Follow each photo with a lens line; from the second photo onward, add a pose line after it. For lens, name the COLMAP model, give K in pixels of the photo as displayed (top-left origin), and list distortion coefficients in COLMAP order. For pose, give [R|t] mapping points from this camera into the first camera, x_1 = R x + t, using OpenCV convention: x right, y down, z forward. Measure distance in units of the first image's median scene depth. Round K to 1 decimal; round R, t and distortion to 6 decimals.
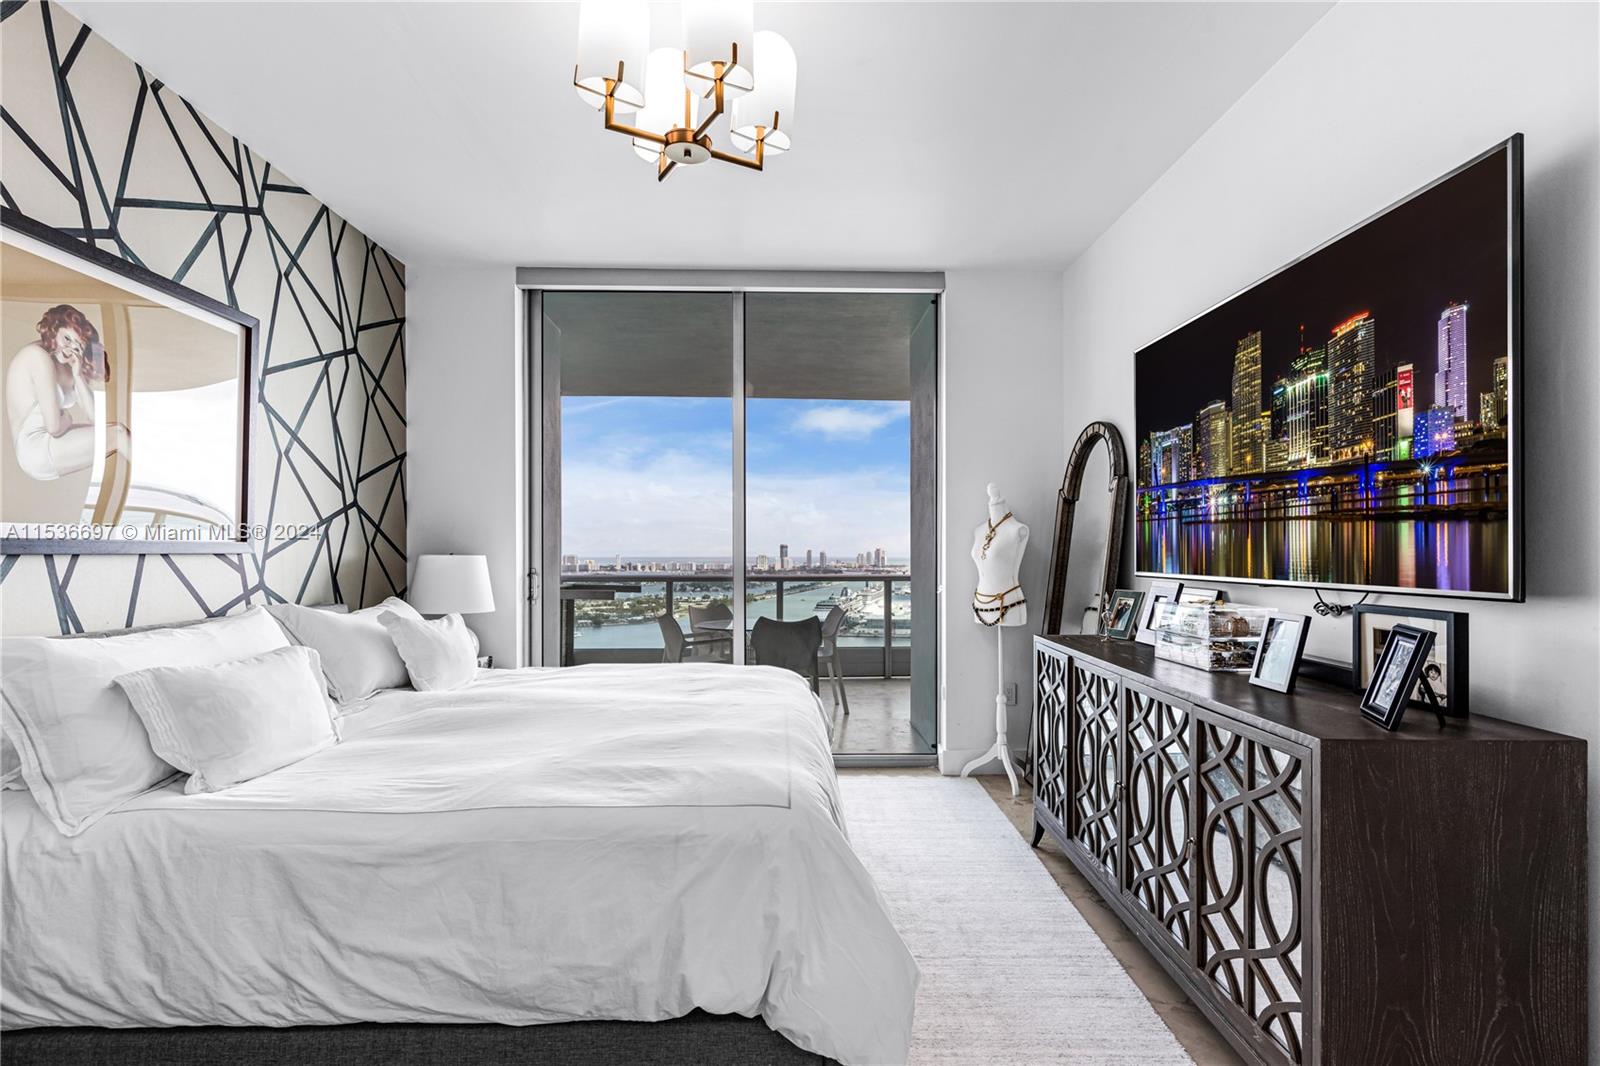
lens RADIAL K [[757.0, 0, 805.4], [0, 757.0, 560.2], [0, 0, 1]] dist [-0.000259, -0.000607]
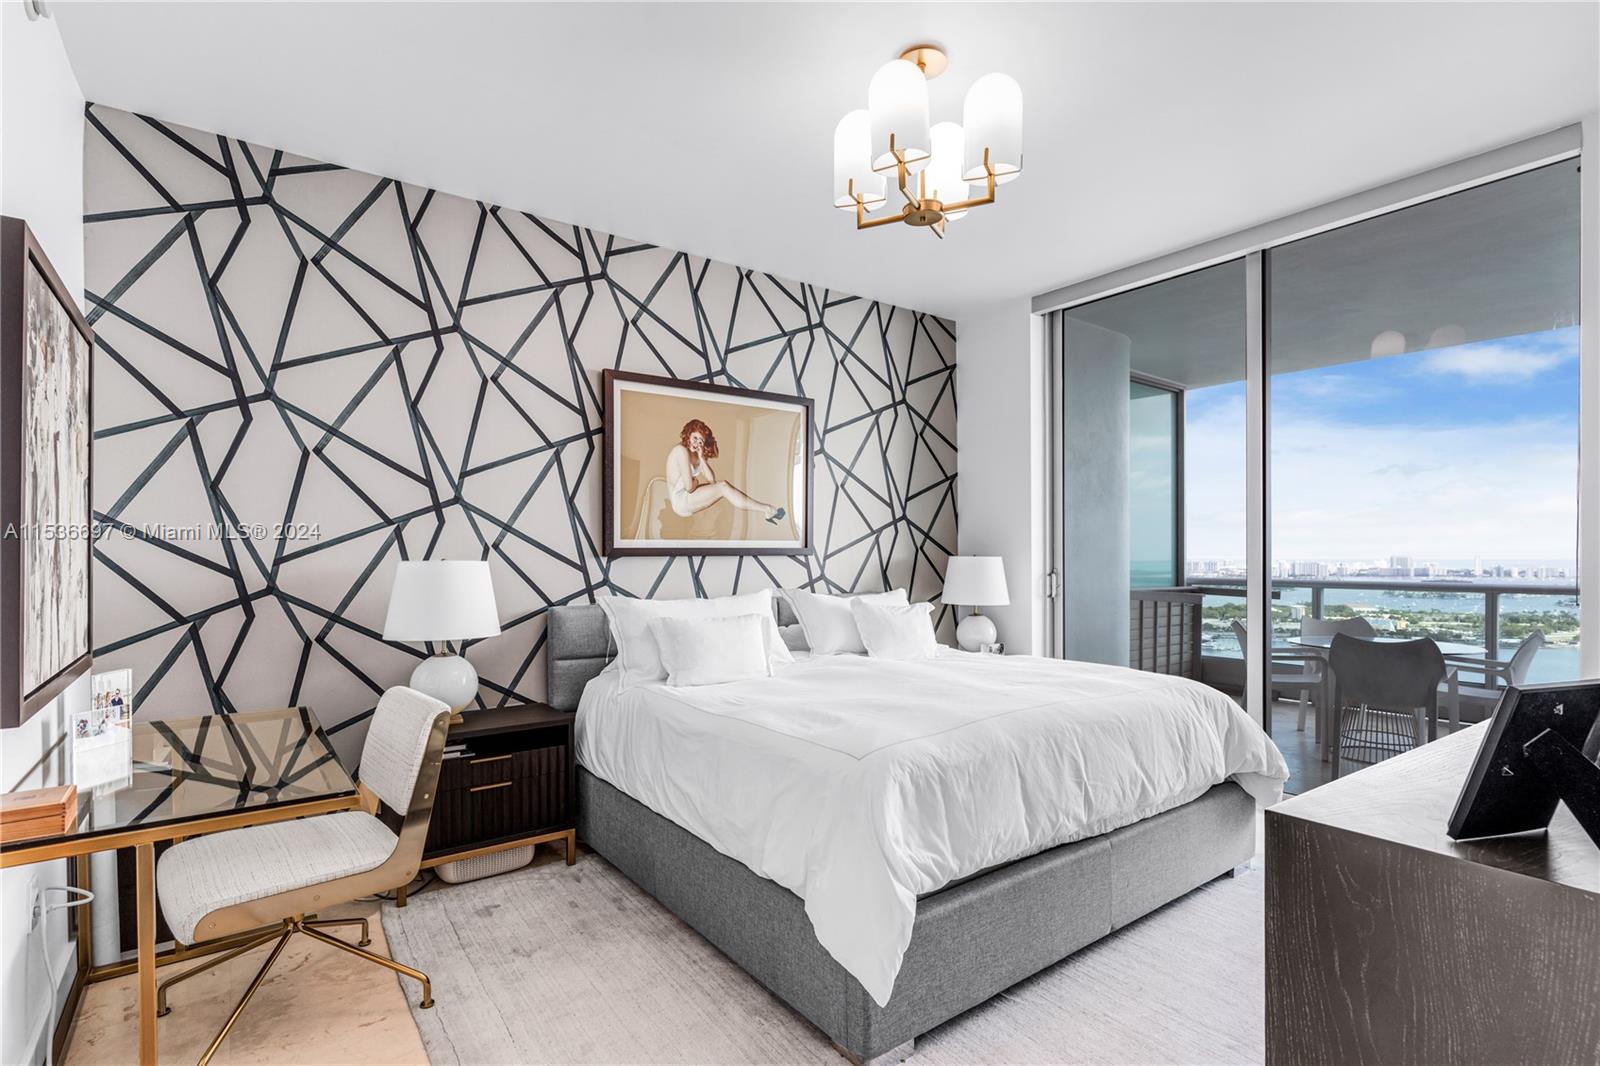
lens RADIAL K [[777.7, 0, 815.2], [0, 777.7, 568.4], [0, 0, 1]] dist [0.002121, 0.000231]
pose [[0.579521, 0.011777, -0.814872, 0.508336], [-0.003741, 0.999923, 0.011791, -0.001214], [0.814949, -0.003785, 0.579521, 0.103571]]
